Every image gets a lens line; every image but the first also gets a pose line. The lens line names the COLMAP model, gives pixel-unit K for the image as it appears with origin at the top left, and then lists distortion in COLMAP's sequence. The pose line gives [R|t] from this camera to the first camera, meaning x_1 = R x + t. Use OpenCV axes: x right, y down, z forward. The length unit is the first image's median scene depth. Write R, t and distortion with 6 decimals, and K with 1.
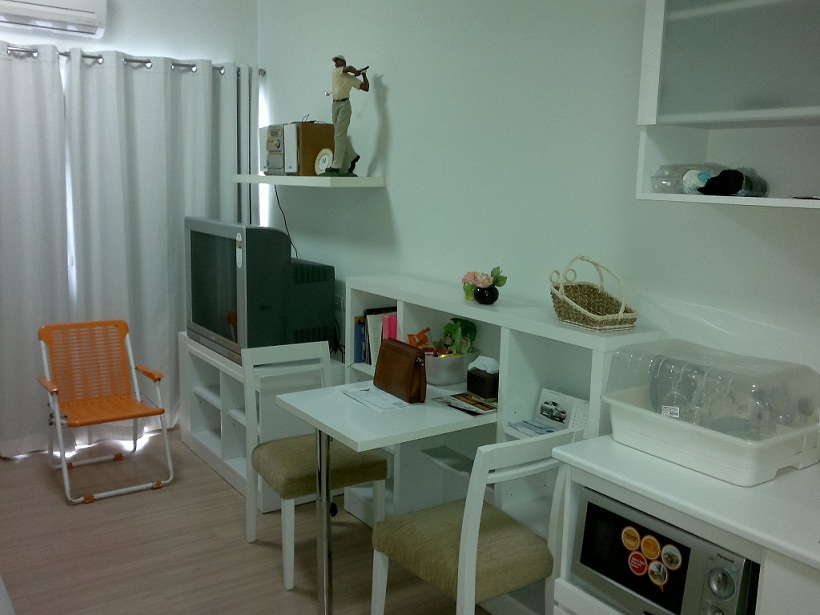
lens RADIAL K [[775.1, 0, 410.0], [0, 775.1, 307.5], [0, 0, 1]] dist [-0.009579, -0.089018]
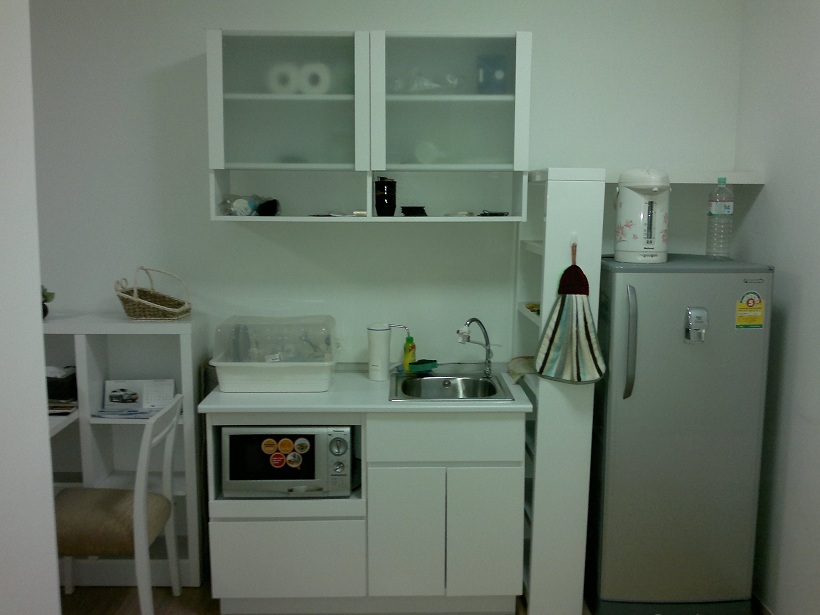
lens RADIAL K [[775.1, 0, 410.0], [0, 775.1, 307.5], [0, 0, 1]] dist [-0.009579, -0.089018]
pose [[0.540765, -0.130870, 0.830931, -0.775280], [0.142458, 0.987802, 0.062866, -0.022015], [-0.829023, 0.084377, 0.552813, -0.079123]]
